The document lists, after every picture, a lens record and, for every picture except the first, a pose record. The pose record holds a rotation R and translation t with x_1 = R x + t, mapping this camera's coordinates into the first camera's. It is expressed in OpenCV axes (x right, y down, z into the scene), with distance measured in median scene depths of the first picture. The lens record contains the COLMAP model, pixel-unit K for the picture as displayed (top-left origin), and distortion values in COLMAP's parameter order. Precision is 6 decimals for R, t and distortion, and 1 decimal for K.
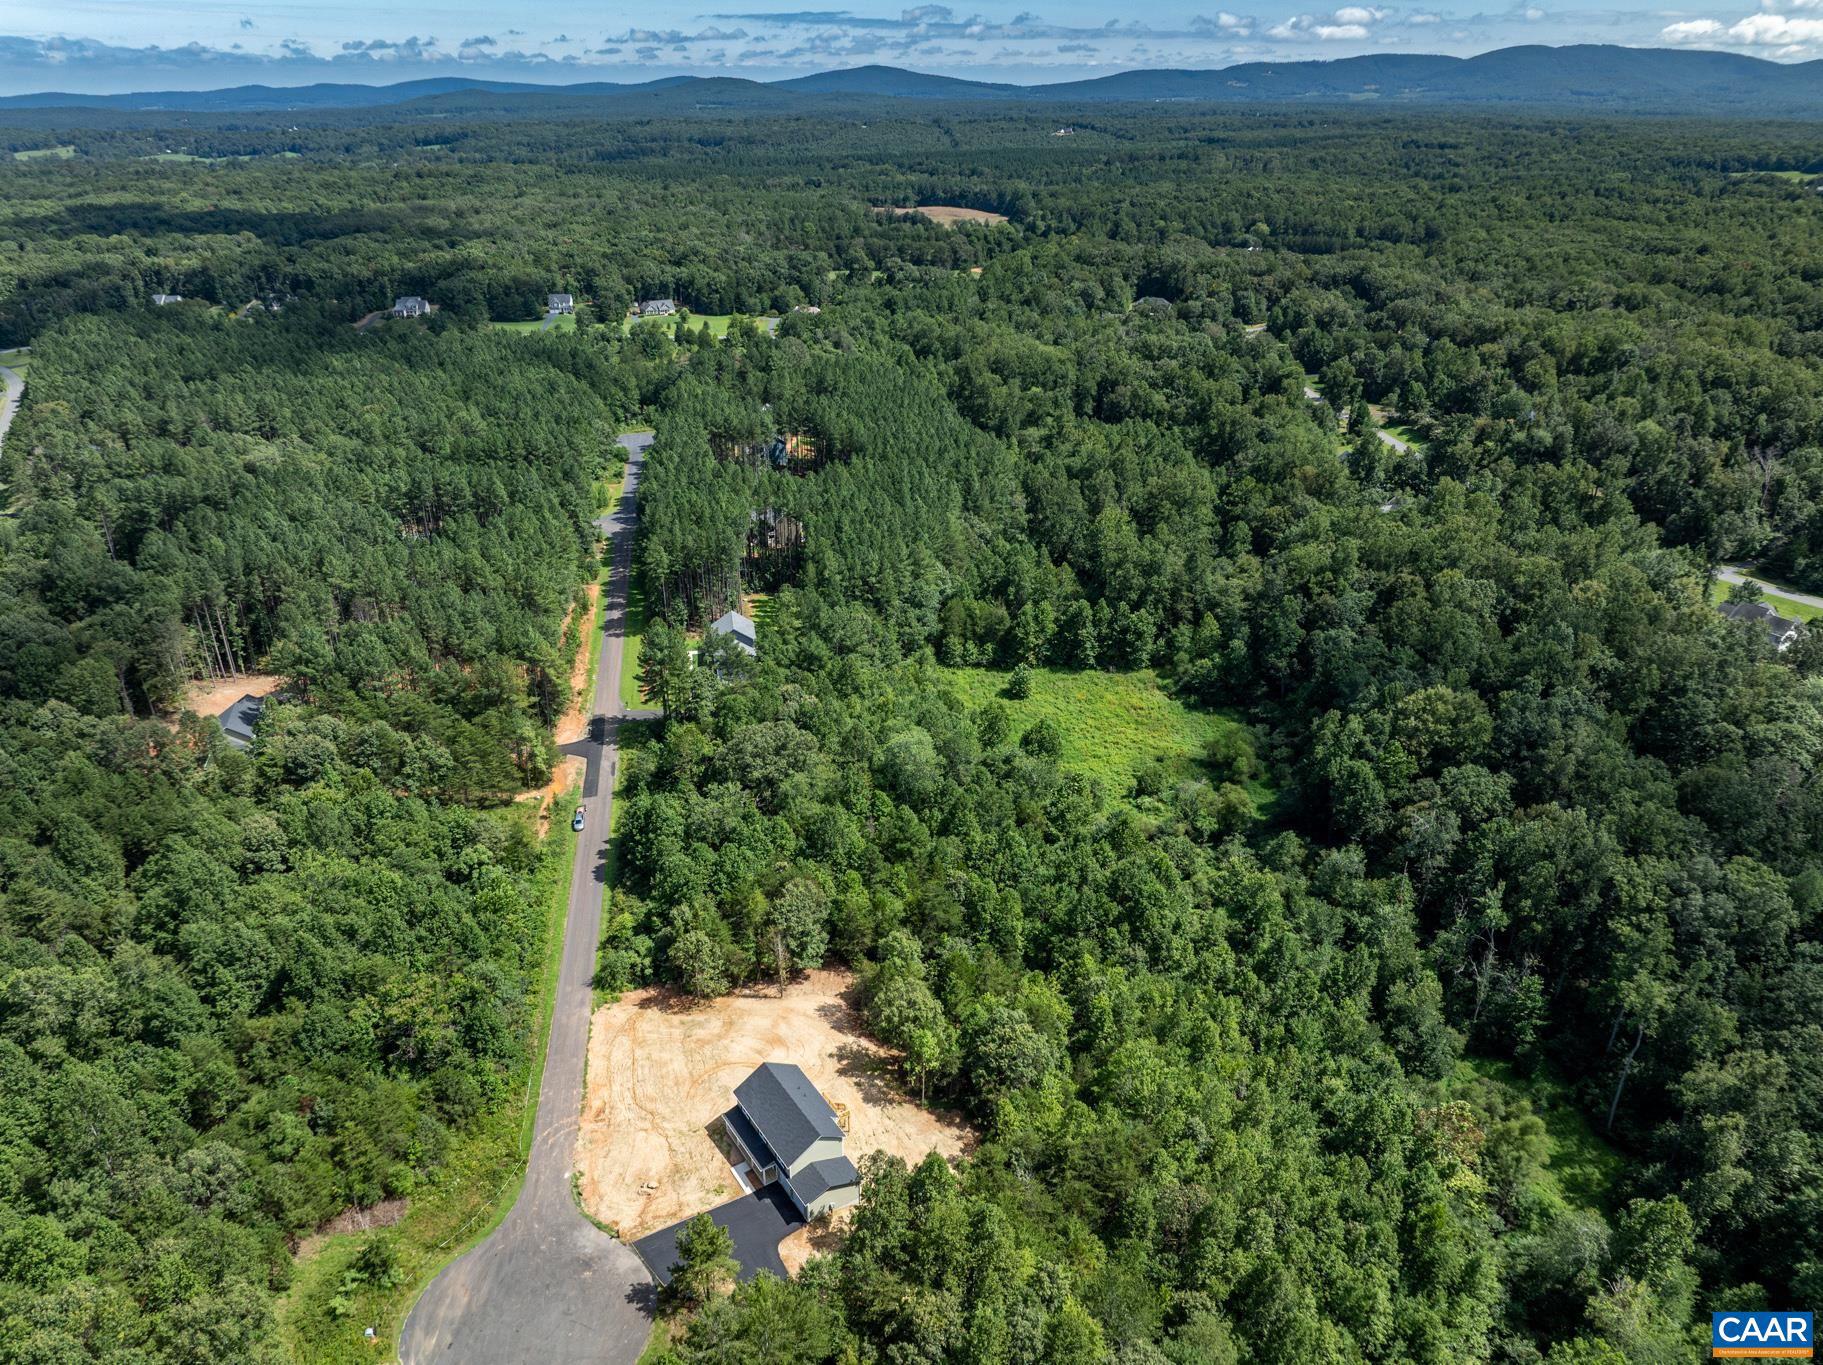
lens RADIAL K [[1237.4, 0, 910.8], [0, 1237.4, 679.8], [0, 0, 1]] dist [-0.037595, 0.009169]
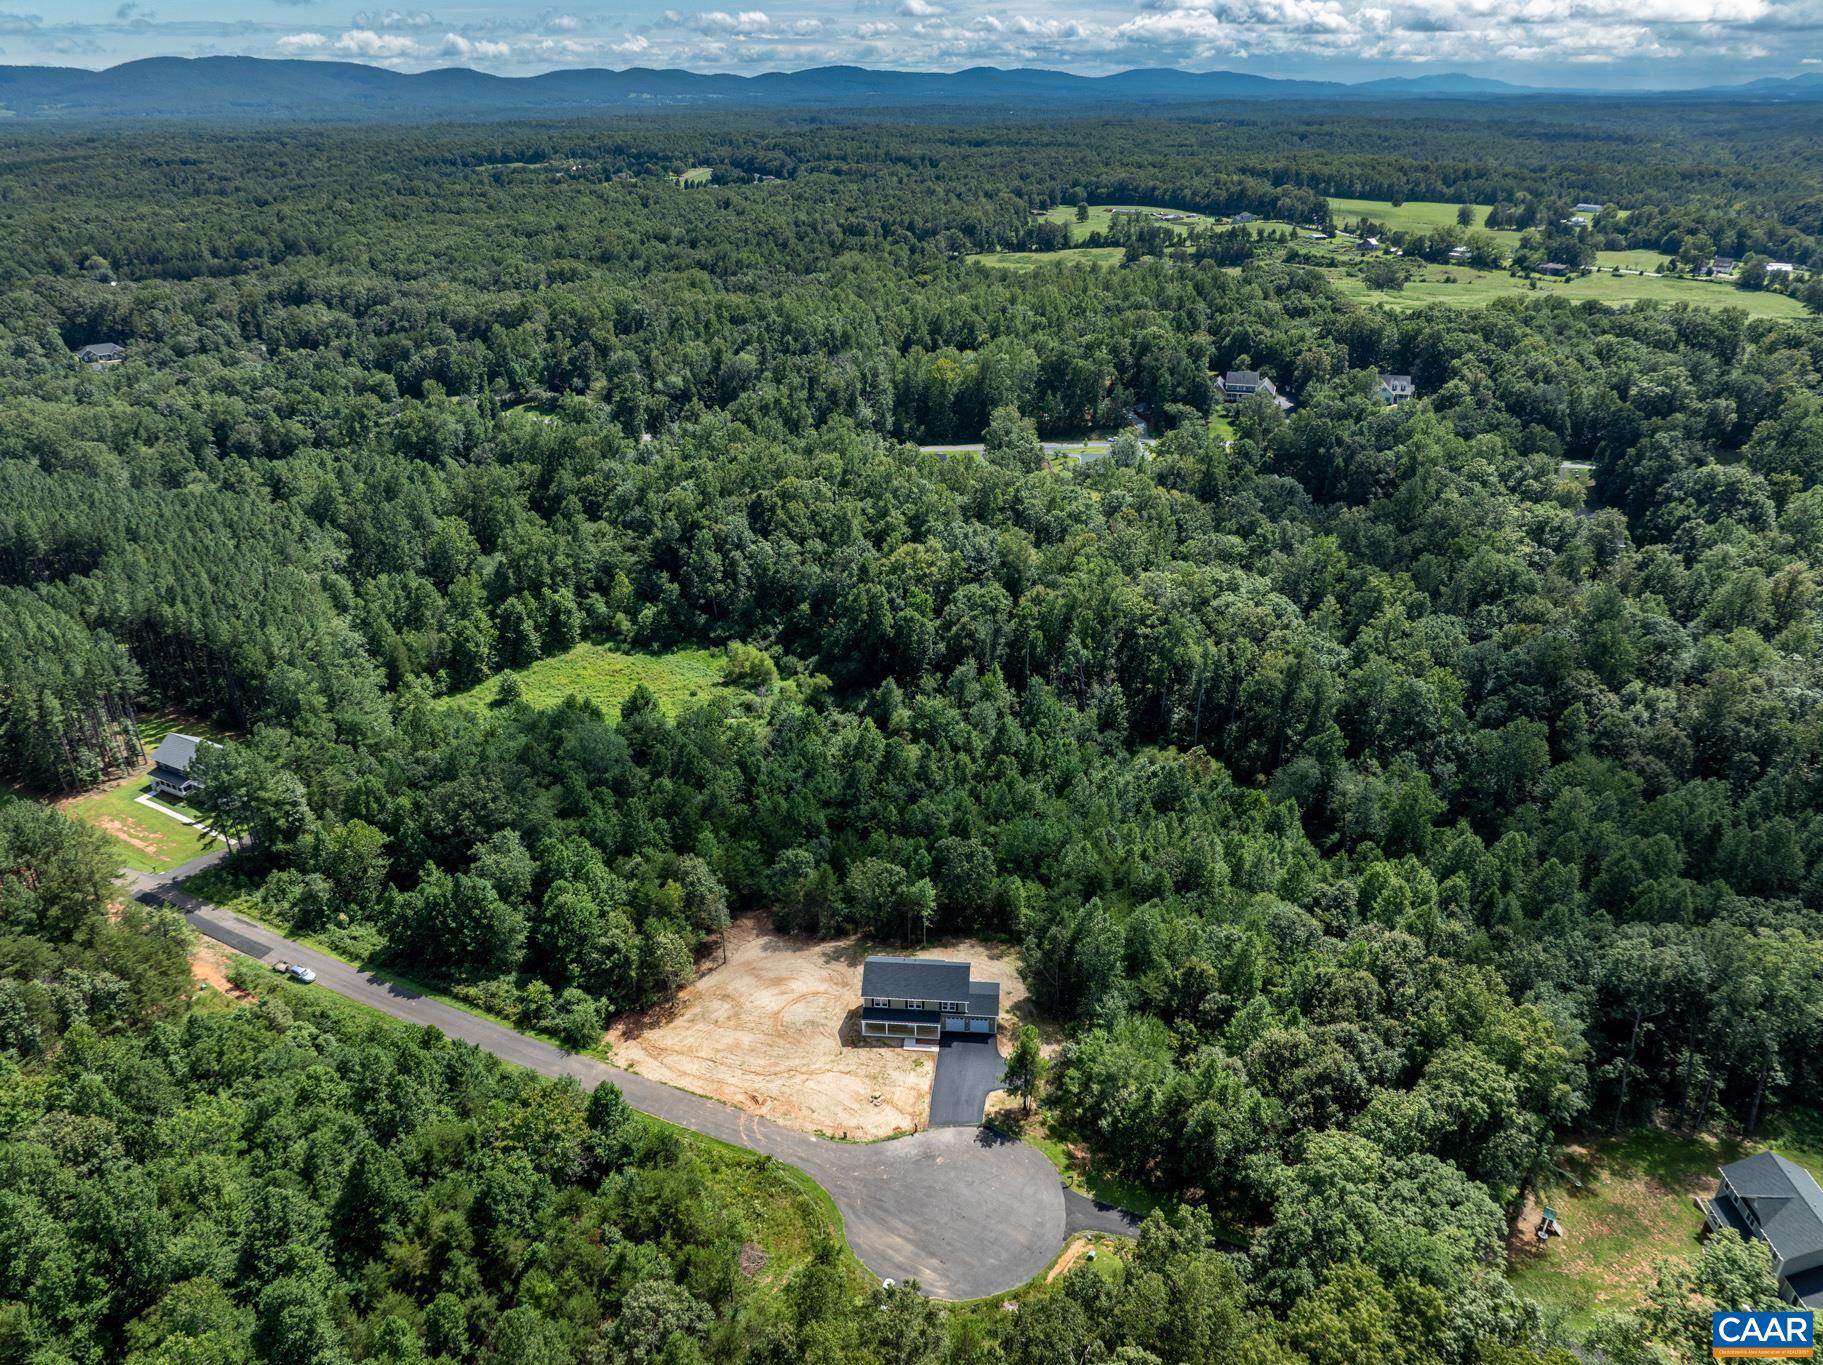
lens RADIAL K [[1302.9, 0, 912.0], [0, 1302.9, 684.1], [0, 0, 1]] dist [-0.024166, -0.008612]
pose [[0.601376, -0.329394, 0.727906, -0.440861], [0.349280, 0.927777, 0.131275, -0.023211], [-0.718576, 0.175297, 0.672993, 0.088349]]
